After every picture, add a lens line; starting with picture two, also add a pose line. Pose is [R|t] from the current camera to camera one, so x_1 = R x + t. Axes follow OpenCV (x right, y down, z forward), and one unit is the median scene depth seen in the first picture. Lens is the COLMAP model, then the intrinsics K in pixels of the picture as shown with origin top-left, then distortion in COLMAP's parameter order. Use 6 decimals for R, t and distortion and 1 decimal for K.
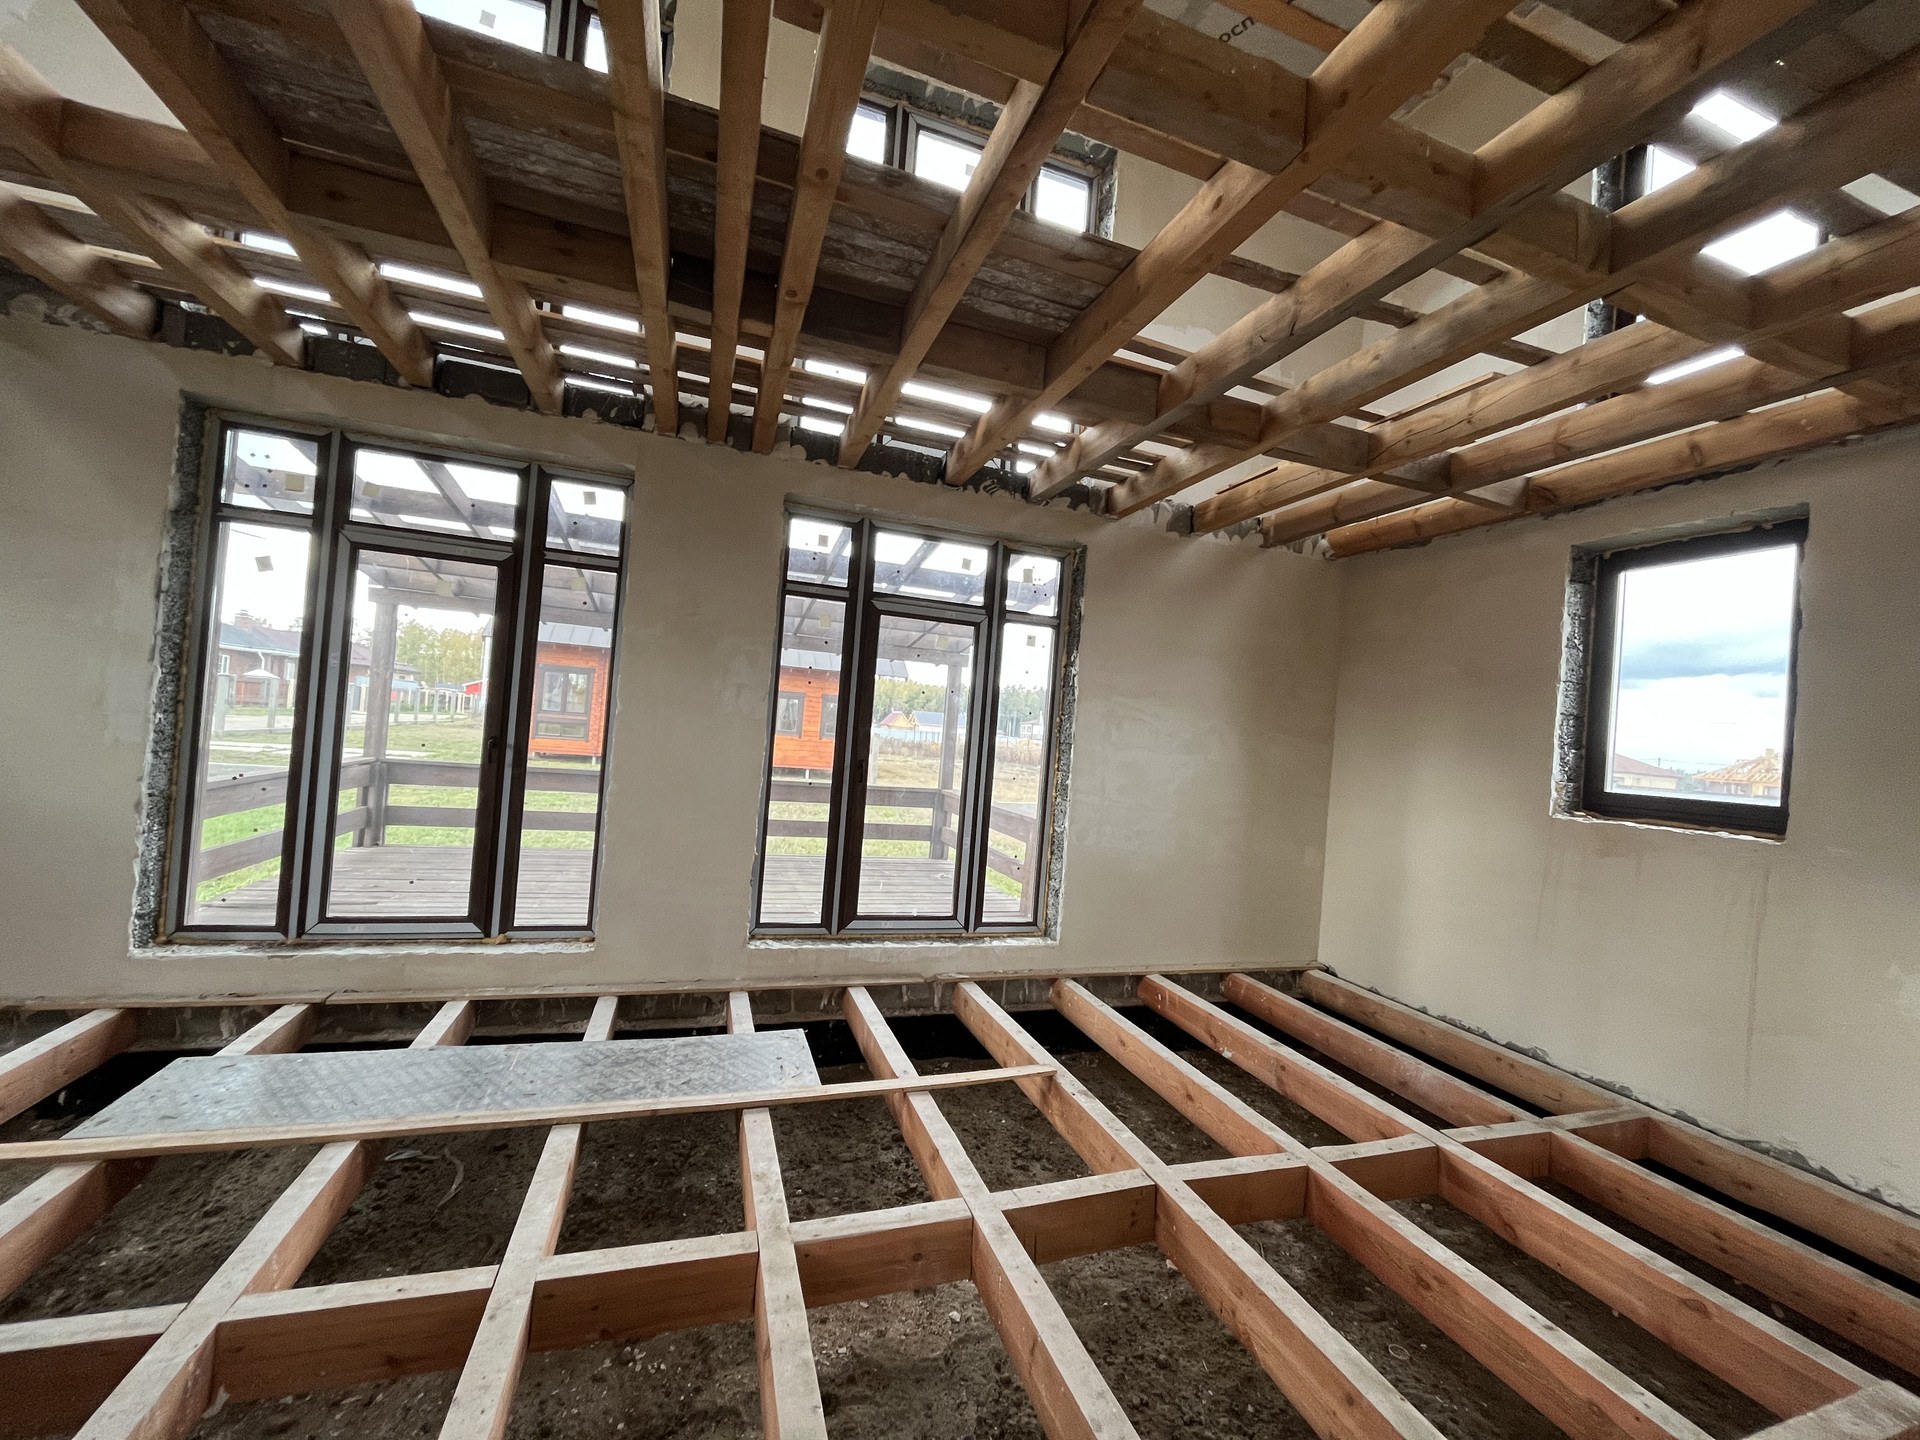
lens RADIAL K [[754.6, 0, 960.0], [0, 754.6, 720.0], [0, 0, 1]] dist [-0.000551, -0.000111]
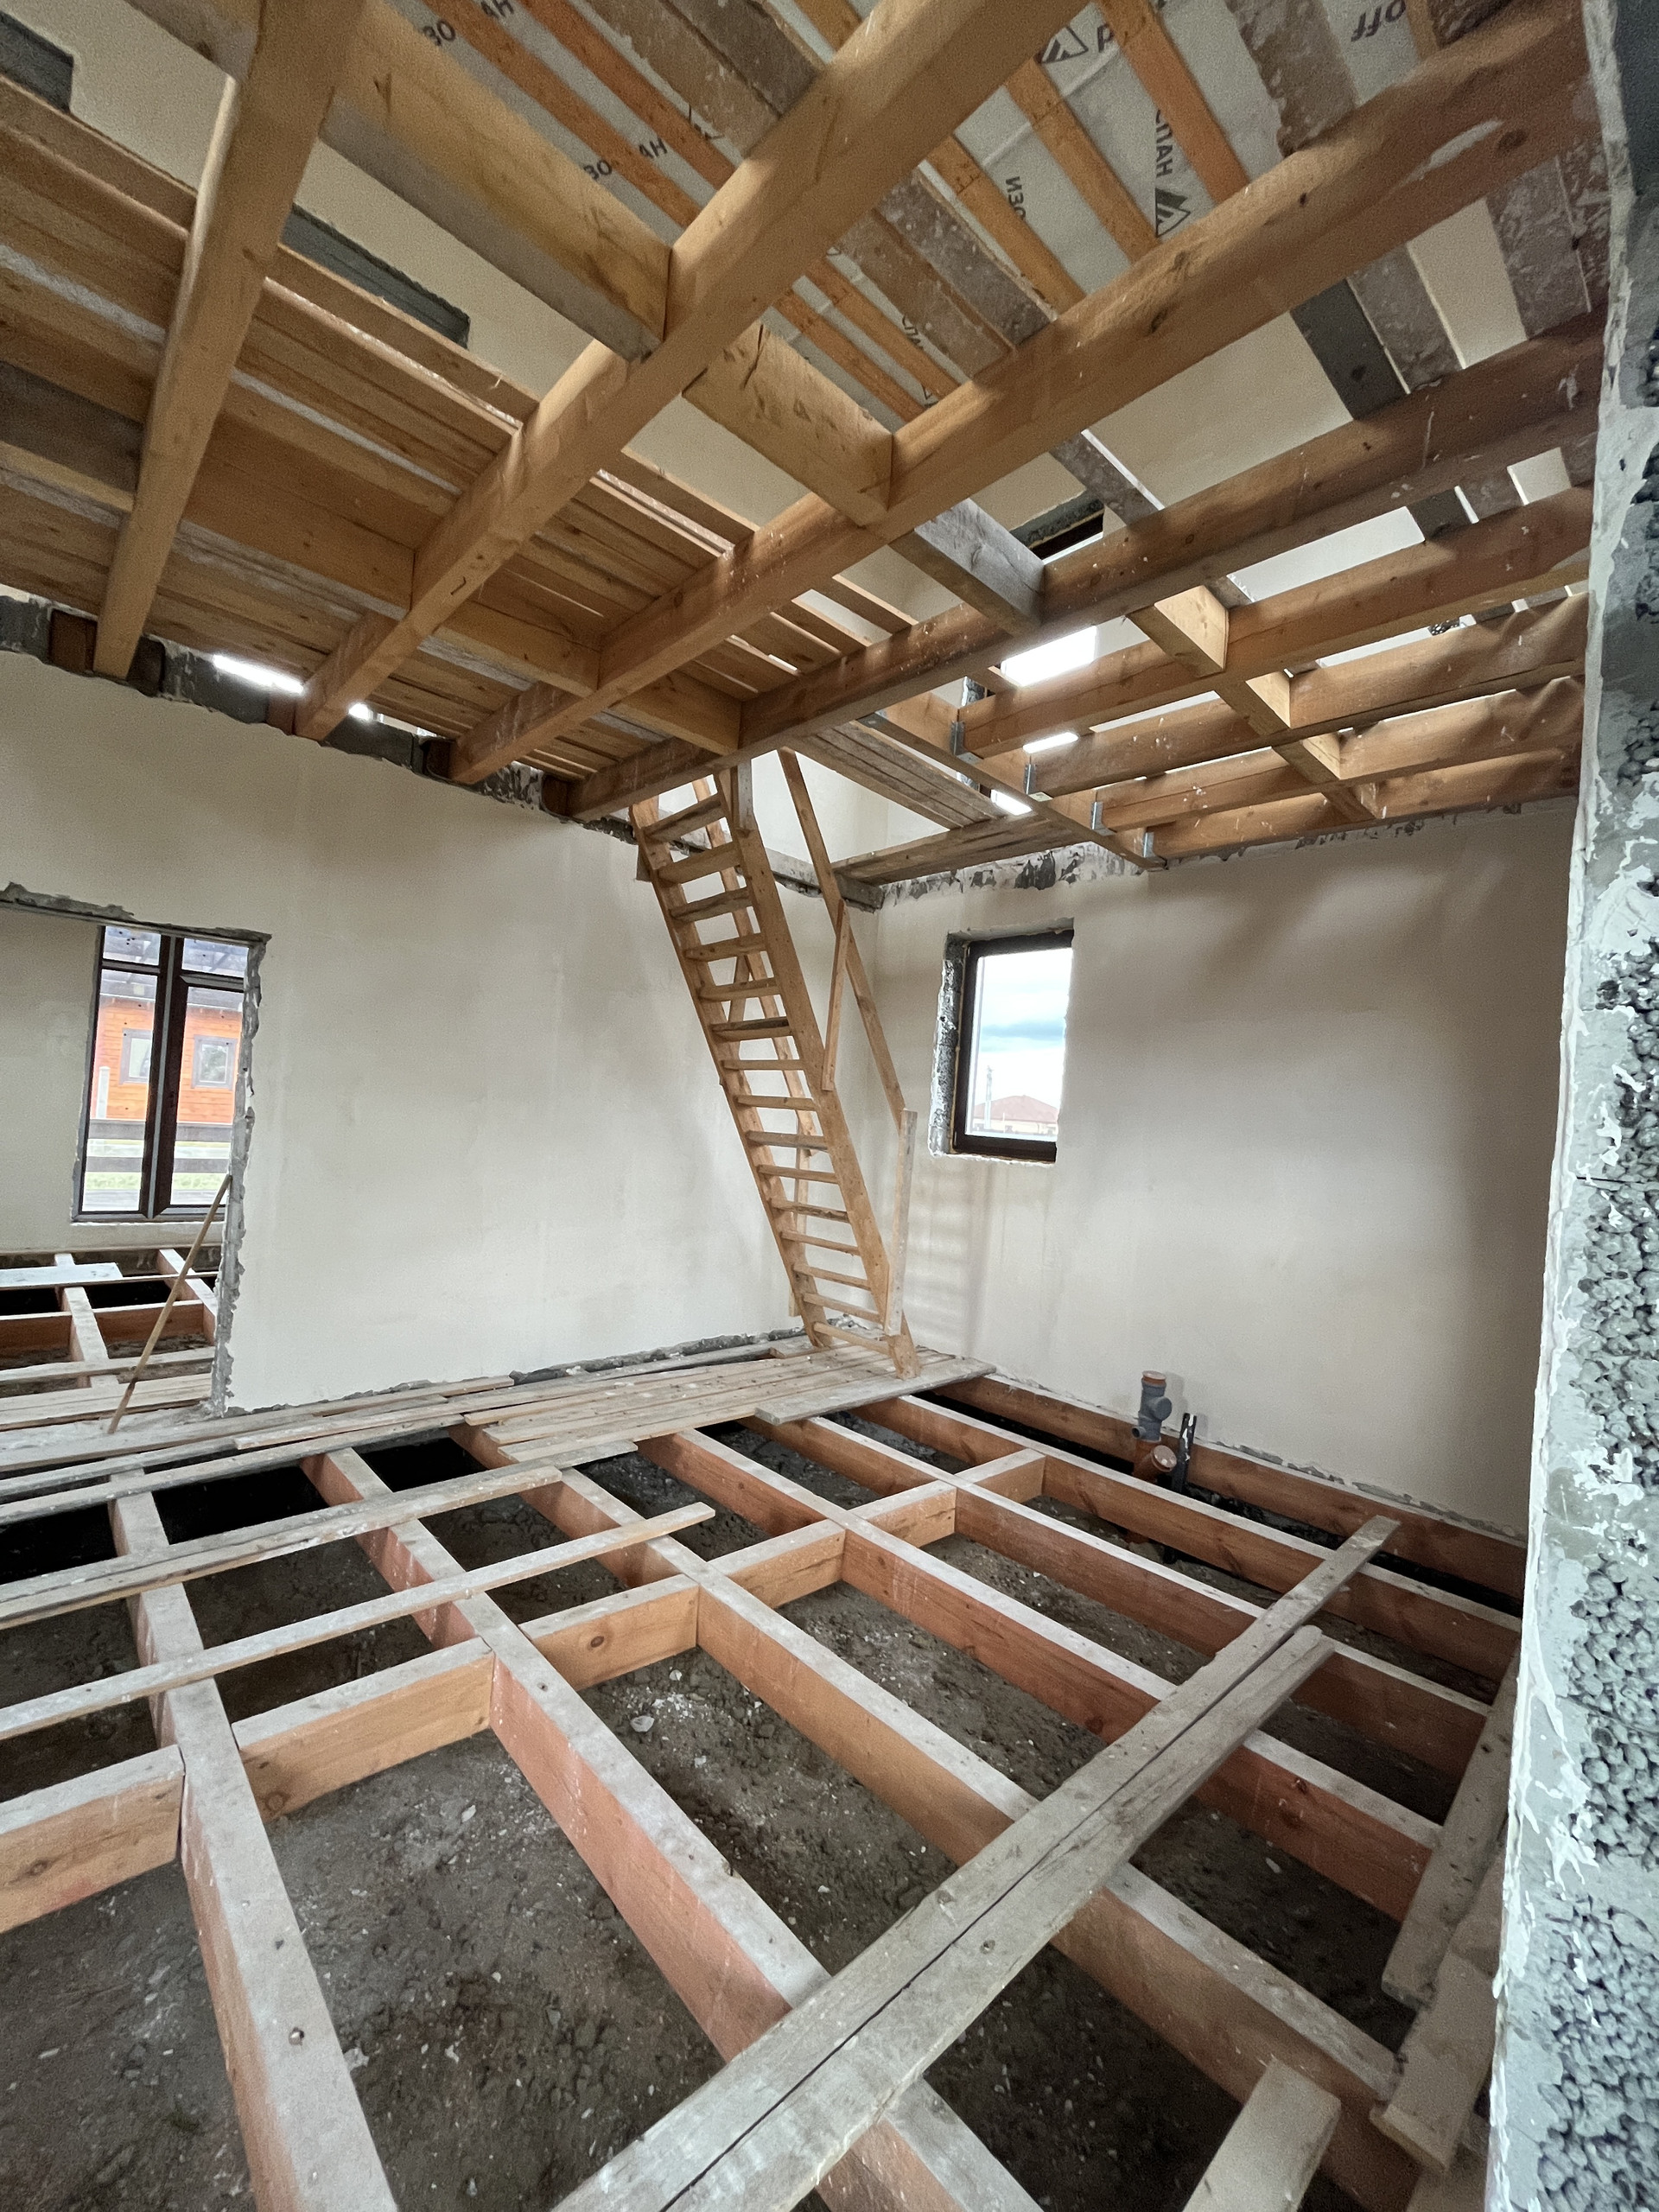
lens RADIAL K [[869.3, 0, 829.5], [0, 869.3, 1106.0], [0, 0, 1]] dist [-0.000551, -0.000111]
pose [[0.920946, -0.002319, 0.389683, 0.111279], [-0.011831, 0.999355, 0.033909, 0.003268], [-0.389510, -0.035839, 0.920325, -0.291513]]
